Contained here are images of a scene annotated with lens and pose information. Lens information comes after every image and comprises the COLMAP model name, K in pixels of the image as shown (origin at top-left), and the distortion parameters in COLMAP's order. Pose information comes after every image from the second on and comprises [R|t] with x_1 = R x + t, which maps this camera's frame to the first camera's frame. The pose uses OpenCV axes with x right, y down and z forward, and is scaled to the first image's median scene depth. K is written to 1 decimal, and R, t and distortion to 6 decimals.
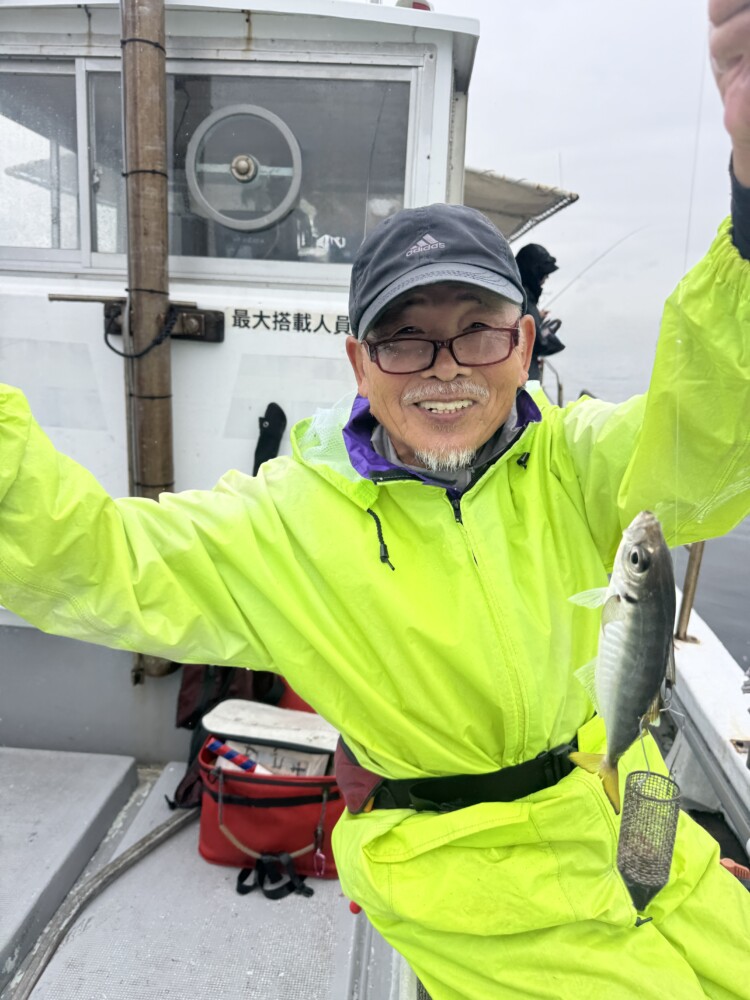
lens RADIAL K [[720.1, 0, 390.9], [0, 720.1, 500.2], [0, 0, 1]] dist [-0.005602, -0.009529]
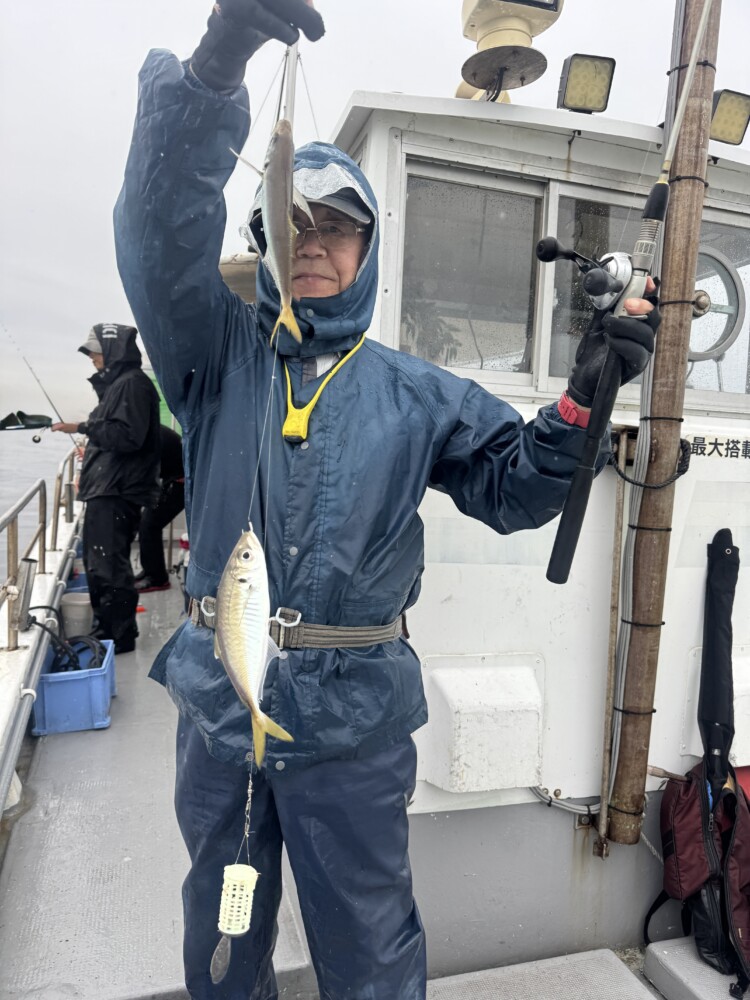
lens RADIAL K [[720.1, 0, 390.9], [0, 720.1, 500.2], [0, 0, 1]] dist [-0.005602, -0.009529]
pose [[0.940081, -0.026953, 0.339885, -0.949772], [0.076930, 0.987931, -0.134437, -0.077955], [-0.332159, 0.152529, 0.930809, 0.229539]]
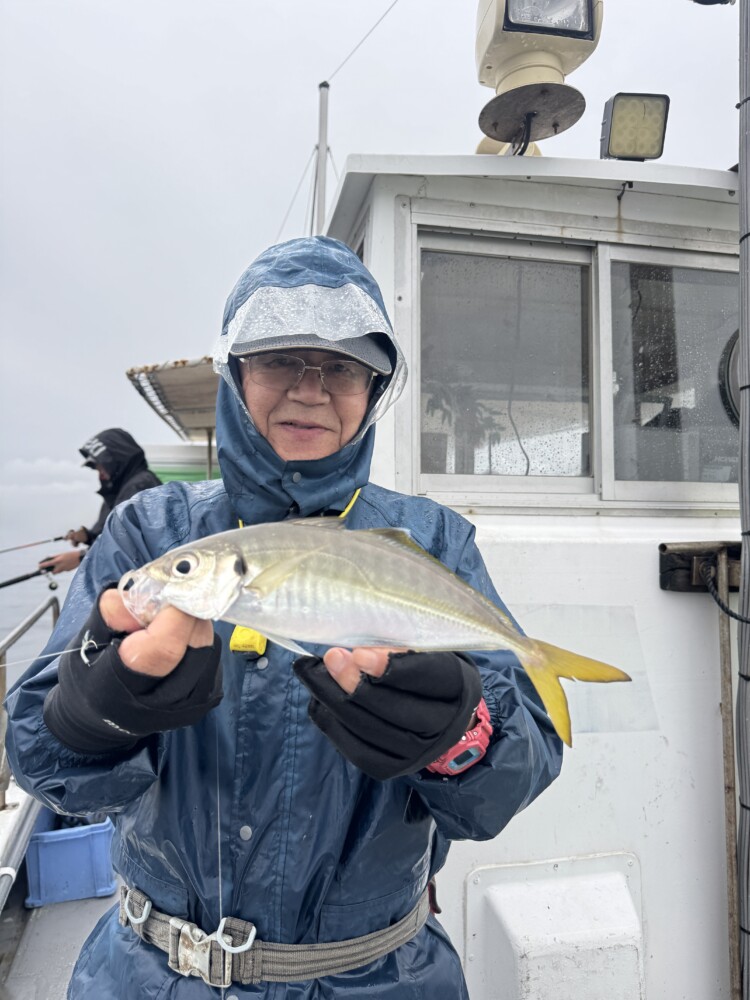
lens RADIAL K [[795.4, 0, 375.0], [0, 795.4, 500.0], [0, 0, 1]] dist [-0.009758, -0.017015]
pose [[0.961528, -0.030493, 0.273008, -0.890651], [0.105604, 0.958482, -0.264877, -0.141140], [-0.253596, 0.283518, 0.924828, 0.327657]]
